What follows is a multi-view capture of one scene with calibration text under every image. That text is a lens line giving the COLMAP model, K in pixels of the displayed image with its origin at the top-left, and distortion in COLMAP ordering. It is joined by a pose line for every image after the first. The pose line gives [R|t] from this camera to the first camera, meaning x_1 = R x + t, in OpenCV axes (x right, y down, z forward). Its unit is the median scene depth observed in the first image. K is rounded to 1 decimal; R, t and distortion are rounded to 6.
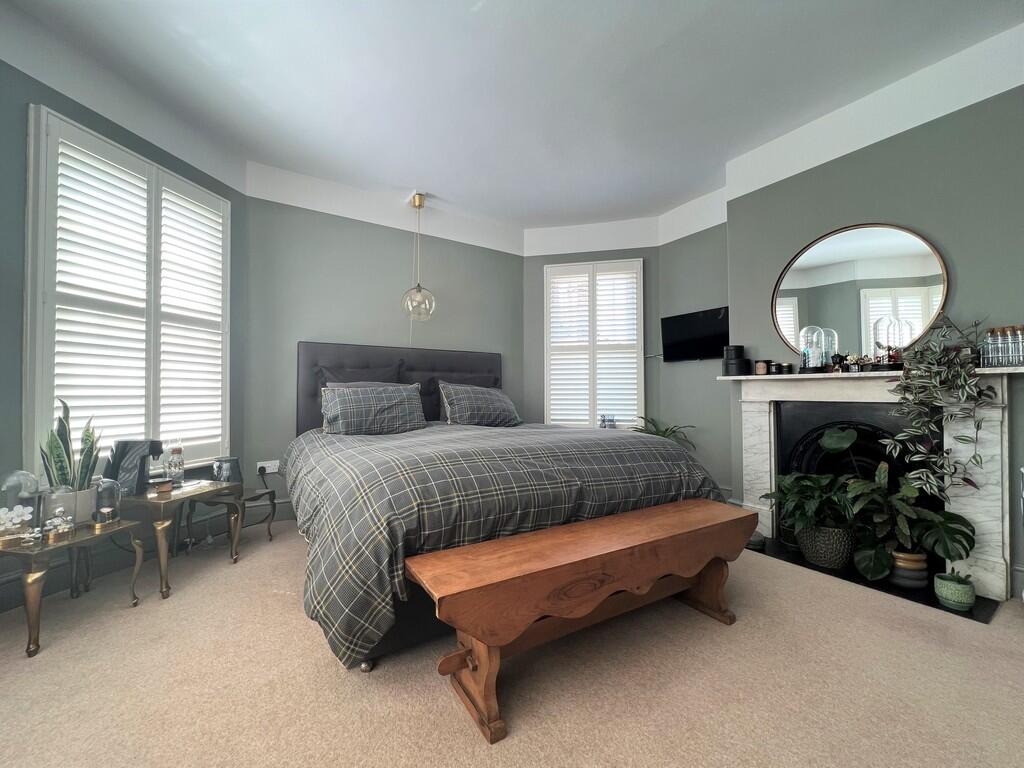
lens RADIAL K [[412.3, 0, 510.7], [0, 412.3, 380.3], [0, 0, 1]] dist [0.001706, 0.000172]
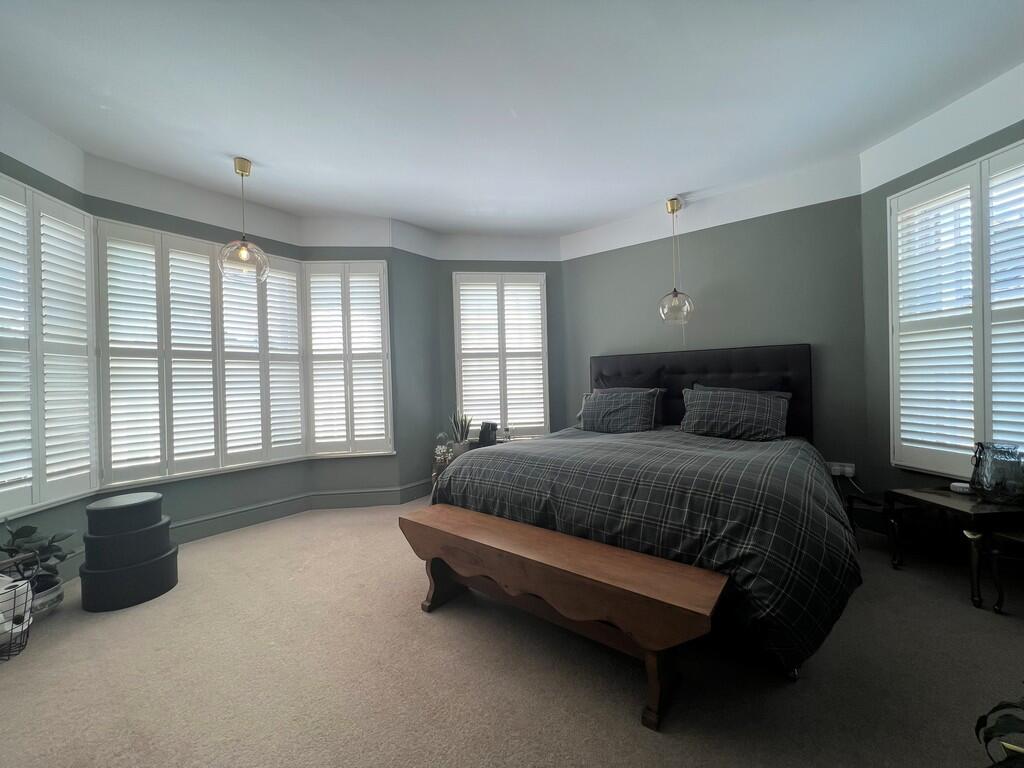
lens RADIAL K [[412.3, 0, 512.4], [0, 412.3, 386.2], [0, 0, 1]] dist [0.001706, 0.000172]
pose [[0.341362, 0.005035, -0.939918, 0.762419], [0.055622, 0.998125, 0.025548, -0.055371], [0.938285, -0.061002, 0.340442, 0.343091]]
